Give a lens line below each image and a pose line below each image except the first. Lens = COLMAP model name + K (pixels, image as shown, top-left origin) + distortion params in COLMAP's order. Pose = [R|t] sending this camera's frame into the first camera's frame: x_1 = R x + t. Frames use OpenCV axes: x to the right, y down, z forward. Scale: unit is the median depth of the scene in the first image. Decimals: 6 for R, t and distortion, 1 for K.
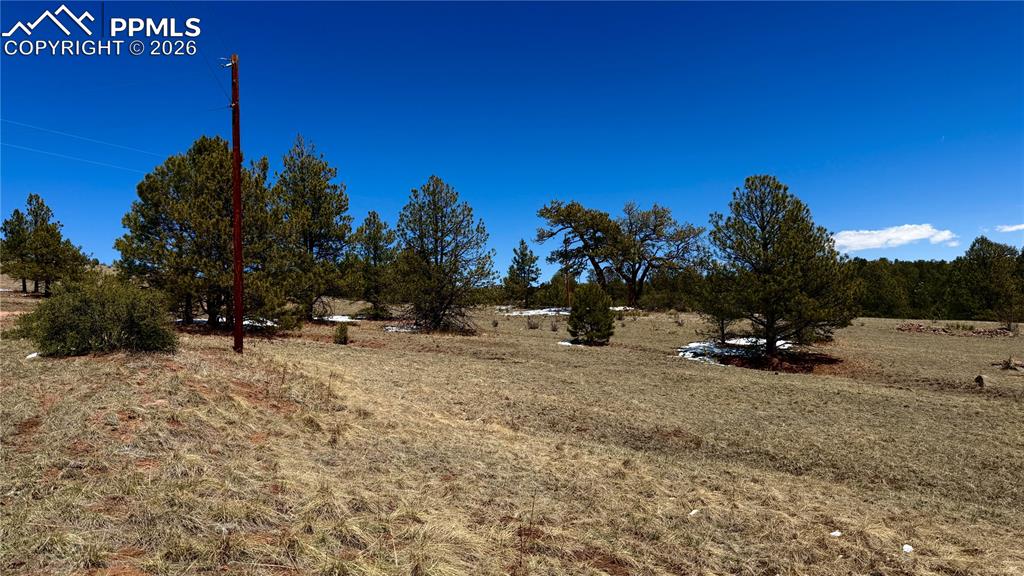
lens RADIAL K [[718.5, 0, 516.9], [0, 718.5, 302.9], [0, 0, 1]] dist [0.153680, -0.219414]
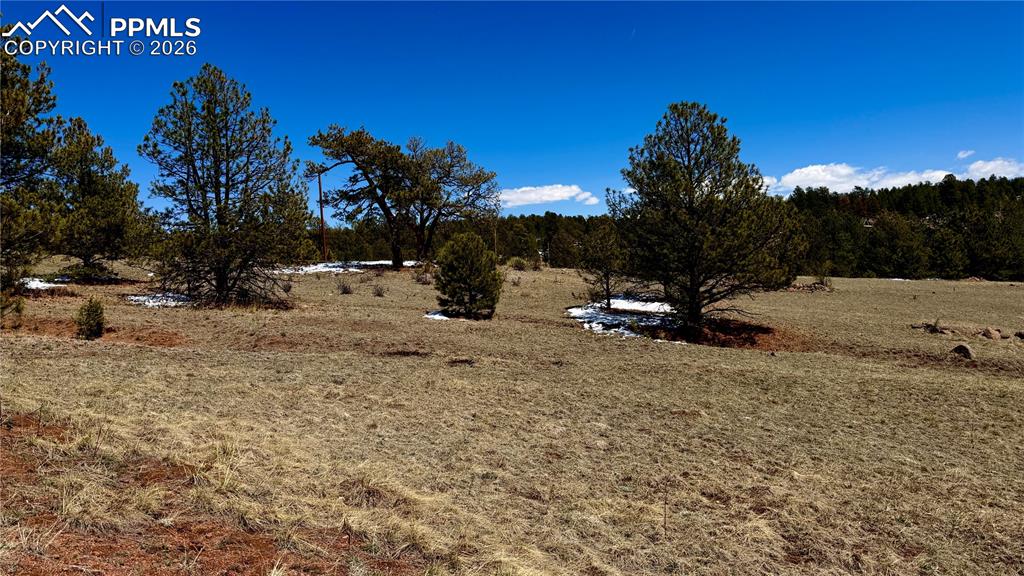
lens RADIAL K [[718.5, 0, 516.9], [0, 718.5, 302.9], [0, 0, 1]] dist [0.153680, -0.219414]
pose [[0.912769, -0.027241, 0.407568, -0.131906], [-0.001538, 0.997538, 0.070117, -0.007851], [-0.408474, -0.064627, 0.910479, 0.255580]]
